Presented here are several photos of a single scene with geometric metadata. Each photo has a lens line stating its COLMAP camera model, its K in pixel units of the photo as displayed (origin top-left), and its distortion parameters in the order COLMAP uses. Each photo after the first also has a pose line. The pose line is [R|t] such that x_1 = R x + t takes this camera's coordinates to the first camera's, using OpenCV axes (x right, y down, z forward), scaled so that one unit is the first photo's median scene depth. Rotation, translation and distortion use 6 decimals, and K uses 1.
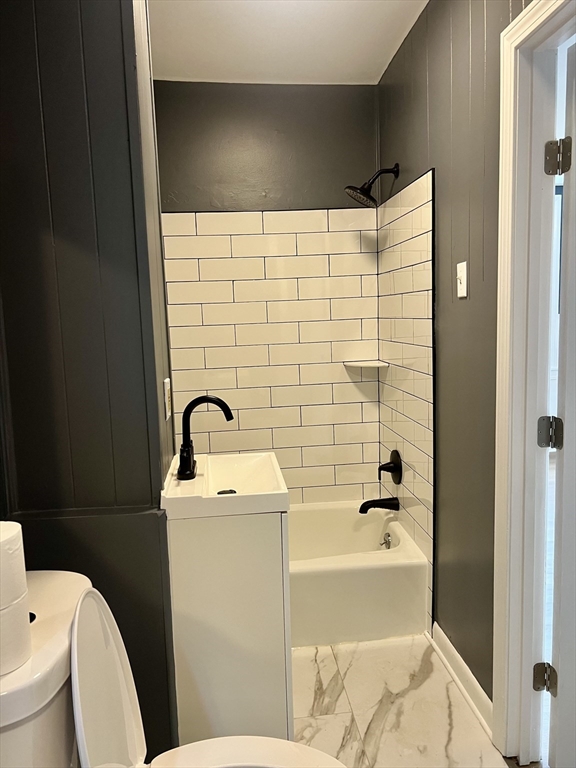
lens RADIAL K [[576.7, 0, 286.9], [0, 576.7, 383.4], [0, 0, 1]] dist [0.050168, -0.054040]
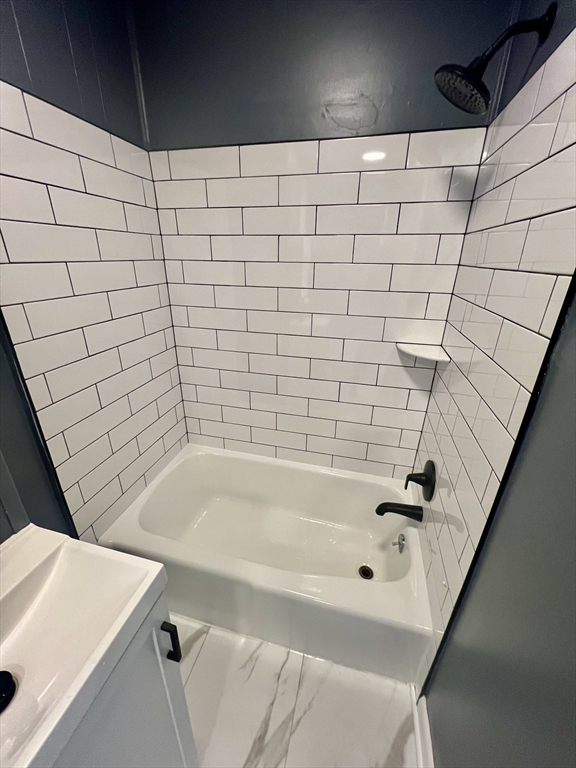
lens RADIAL K [[310.2, 0, 283.8], [0, 310.2, 387.0], [0, 0, 1]] dist [-0.002898, 0.000894]
pose [[0.934099, 0.183498, -0.306246, 0.101927], [-0.090309, 0.951351, 0.294578, -0.102561], [0.345402, -0.247508, 0.905228, 0.536205]]
